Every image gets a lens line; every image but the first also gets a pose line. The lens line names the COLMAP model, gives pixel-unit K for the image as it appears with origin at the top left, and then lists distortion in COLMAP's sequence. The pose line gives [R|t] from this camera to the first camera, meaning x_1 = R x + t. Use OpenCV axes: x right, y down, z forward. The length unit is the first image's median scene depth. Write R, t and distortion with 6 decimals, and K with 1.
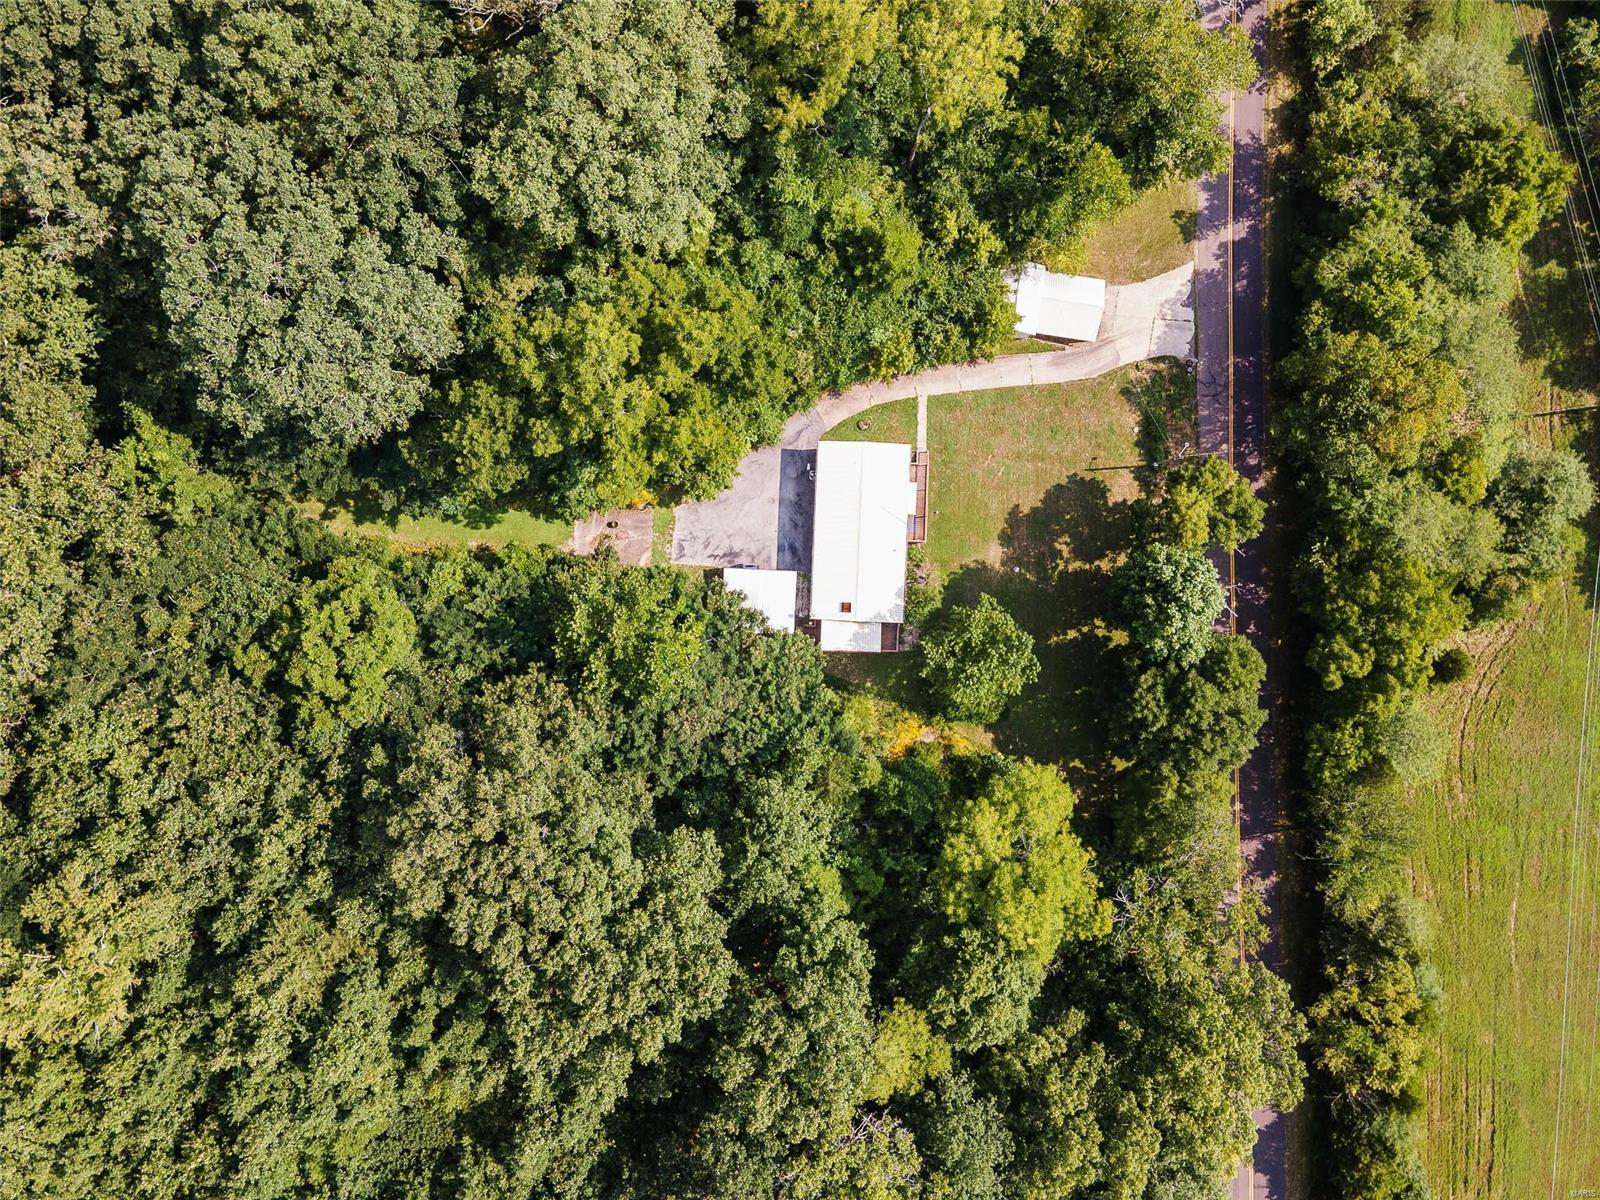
lens RADIAL K [[1167.8, 0, 803.2], [0, 1167.8, 590.7], [0, 0, 1]] dist [0.045178, 0.005147]
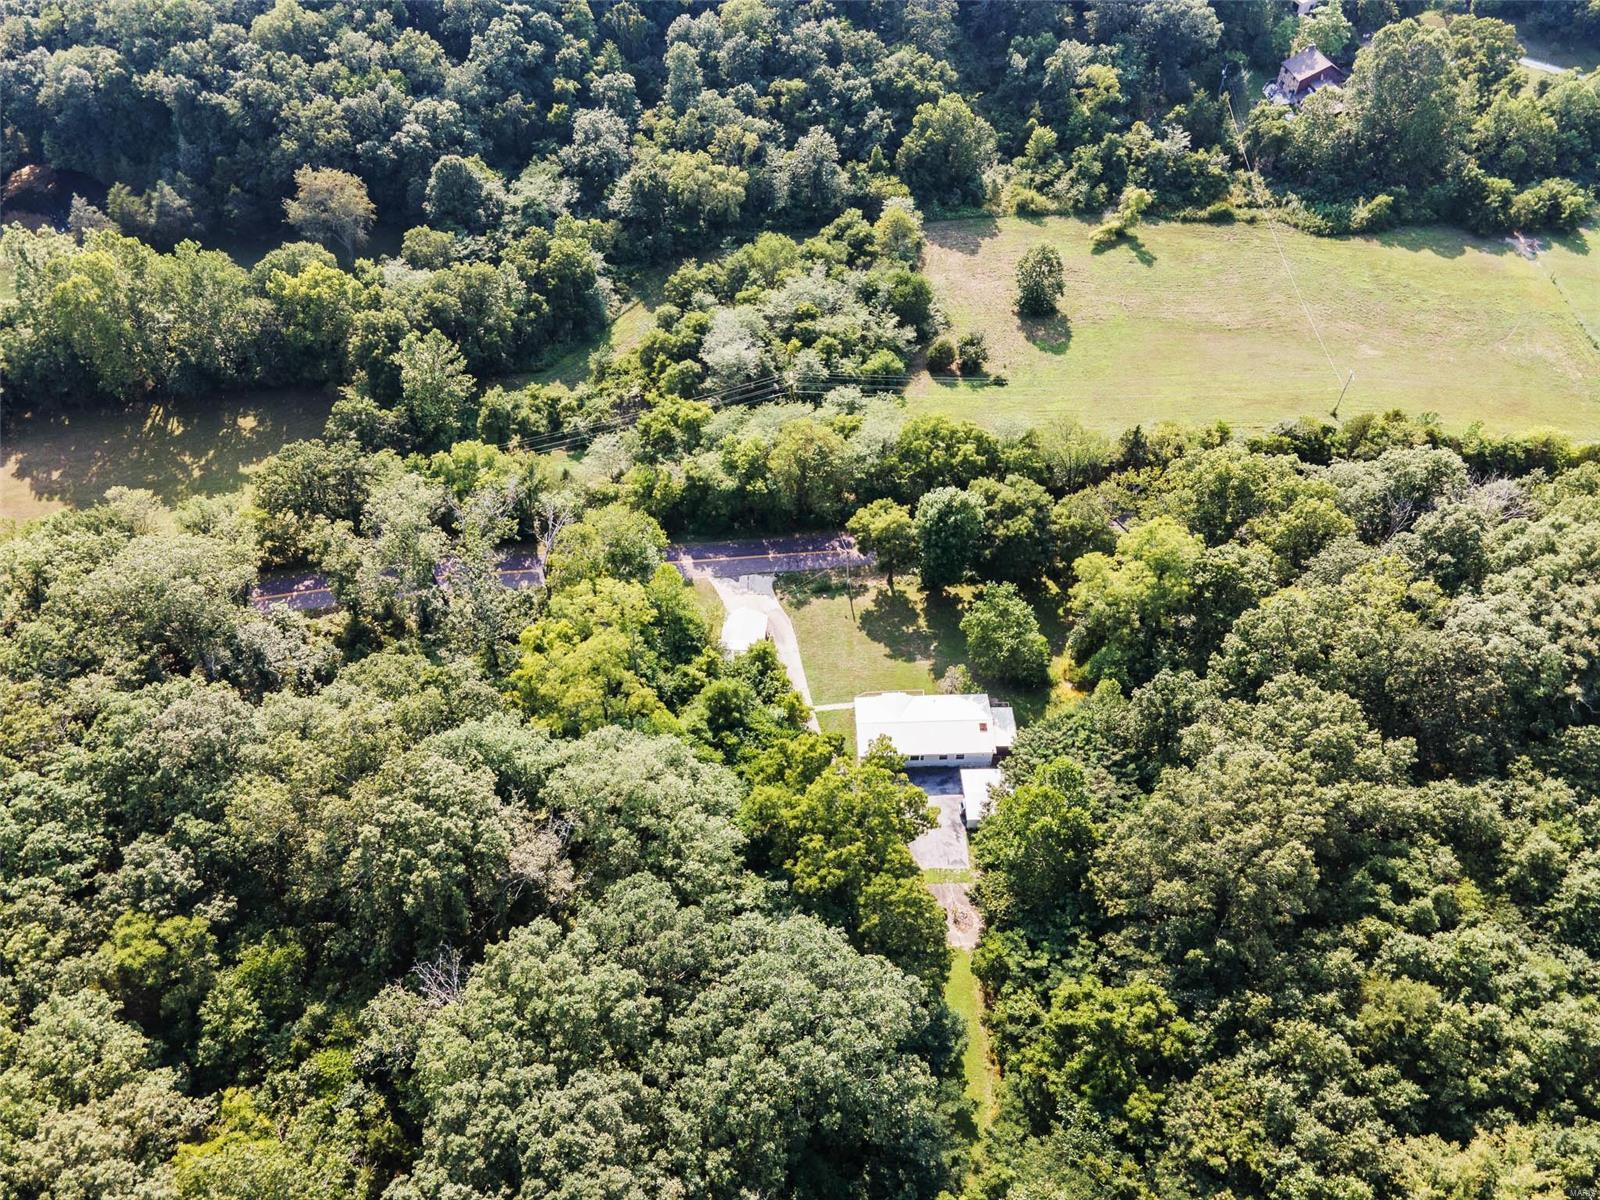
lens RADIAL K [[1167.8, 0, 803.2], [0, 1167.8, 590.7], [0, 0, 1]] dist [0.045178, 0.005147]
pose [[-0.067423, -0.741171, 0.667922, -0.740241], [0.997175, -0.072273, 0.020459, -0.210482], [0.033109, 0.667414, 0.743950, -0.090707]]
